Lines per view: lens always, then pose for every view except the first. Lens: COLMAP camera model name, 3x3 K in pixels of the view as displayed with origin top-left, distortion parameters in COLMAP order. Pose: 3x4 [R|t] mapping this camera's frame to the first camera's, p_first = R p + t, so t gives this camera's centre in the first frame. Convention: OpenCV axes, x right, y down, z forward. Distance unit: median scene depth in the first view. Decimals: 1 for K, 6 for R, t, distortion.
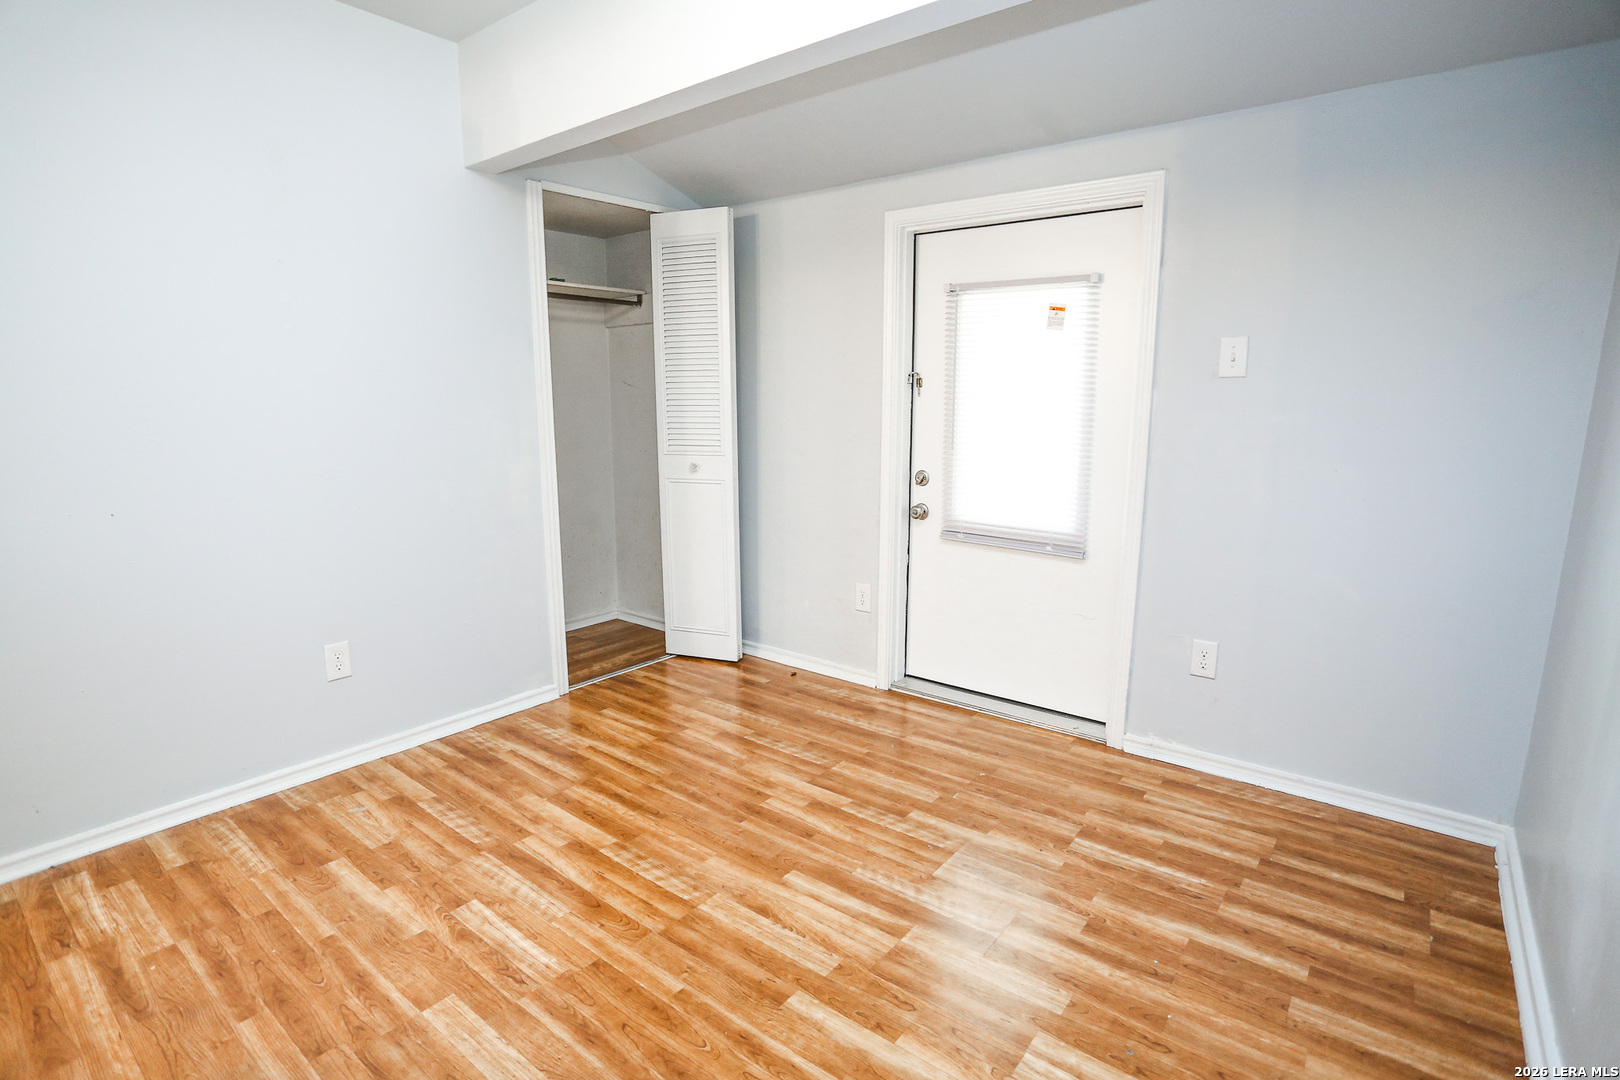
lens RADIAL K [[799.8, 0, 798.7], [0, 799.8, 542.7], [0, 0, 1]] dist [-0.073948, 0.031220]
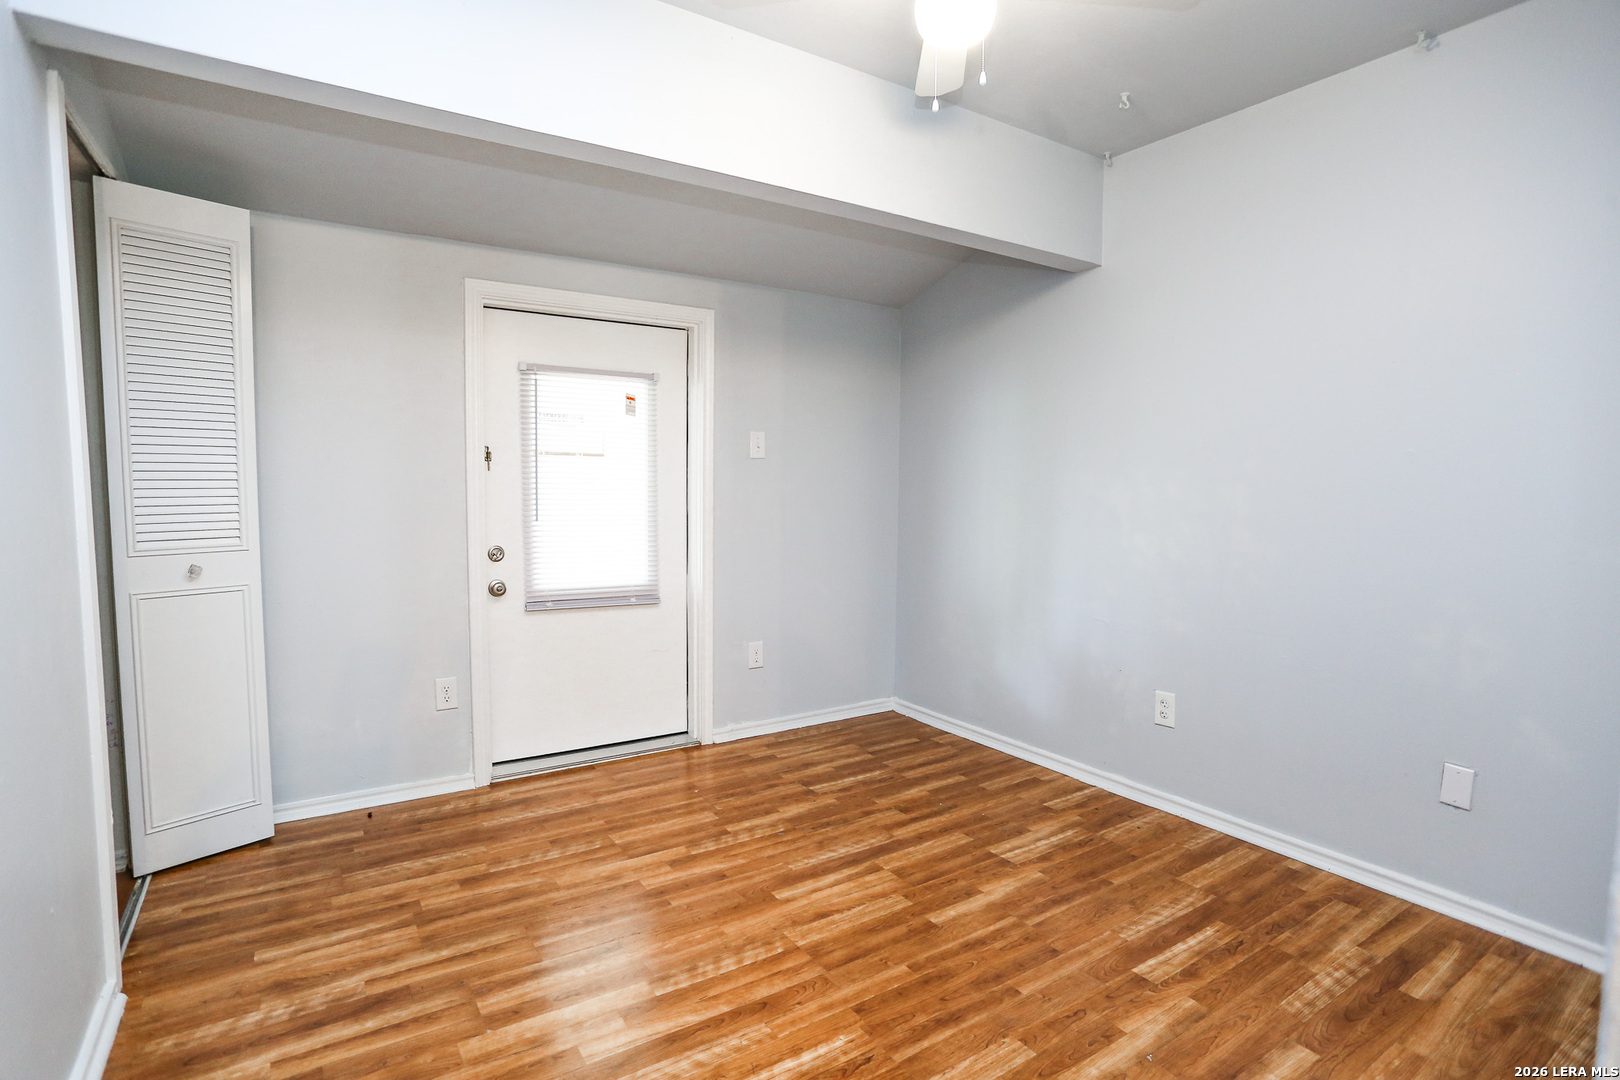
lens RADIAL K [[799.8, 0, 798.7], [0, 799.8, 542.7], [0, 0, 1]] dist [-0.073948, 0.031220]
pose [[0.314969, -0.069724, 0.946537, -0.794237], [0.161644, 0.986668, 0.018892, -0.065132], [-0.935236, 0.147051, 0.322041, 0.426293]]
